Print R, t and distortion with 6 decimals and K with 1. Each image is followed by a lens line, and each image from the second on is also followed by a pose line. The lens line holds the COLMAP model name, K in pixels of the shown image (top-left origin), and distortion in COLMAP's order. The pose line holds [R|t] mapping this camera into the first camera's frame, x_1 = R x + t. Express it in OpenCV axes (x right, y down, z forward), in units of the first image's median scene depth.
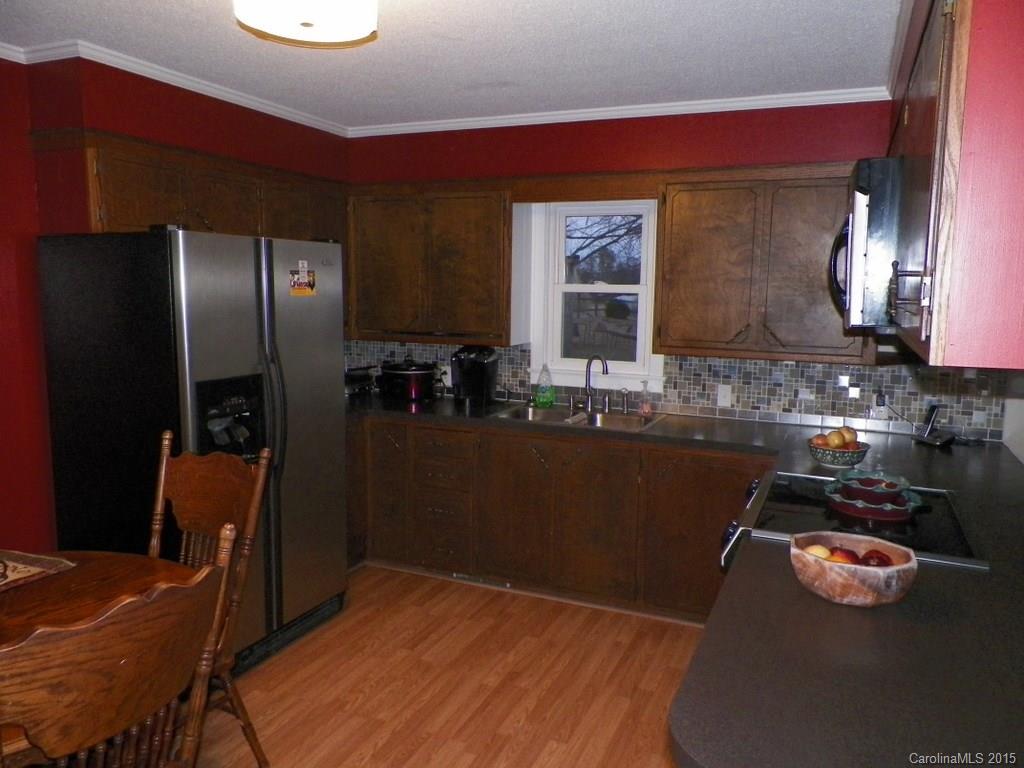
lens RADIAL K [[768.0, 0, 511.4], [0, 768.0, 376.7], [0, 0, 1]] dist [0.021009, -0.001464]
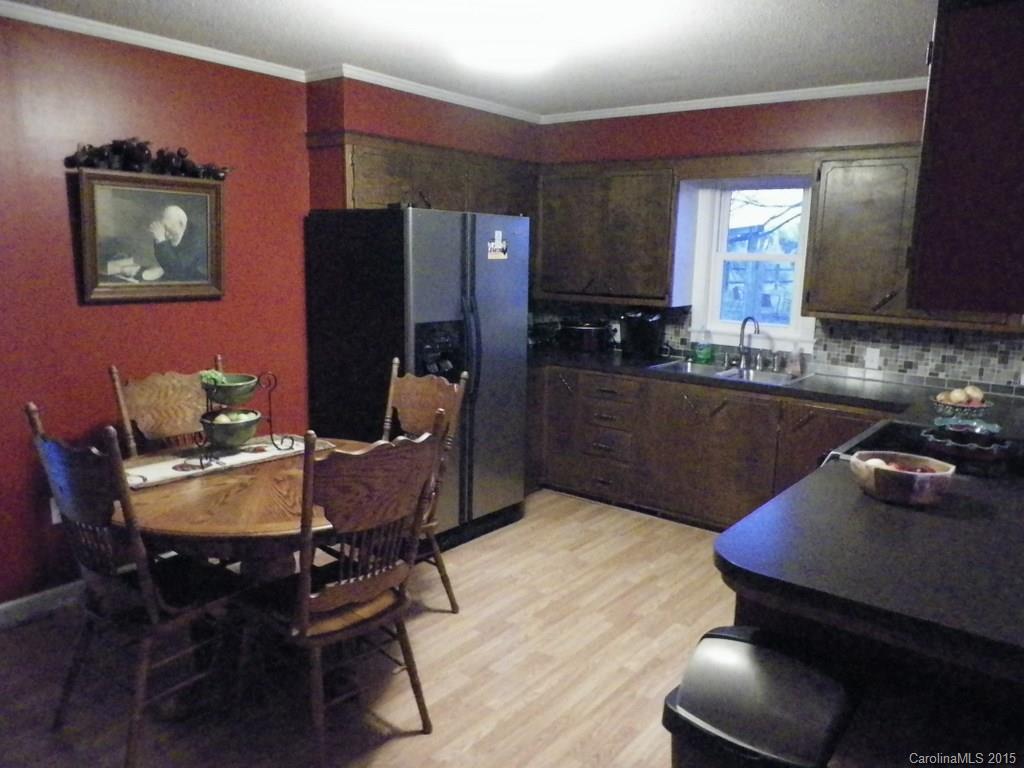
lens RADIAL K [[768.0, 0, 516.3], [0, 768.0, 381.0], [0, 0, 1]] dist [0.021009, -0.001464]
pose [[0.970523, 0.051494, -0.235443, 0.054925], [-0.040994, 0.997943, 0.049281, 0.025784], [0.237497, -0.038177, 0.970638, -0.183426]]
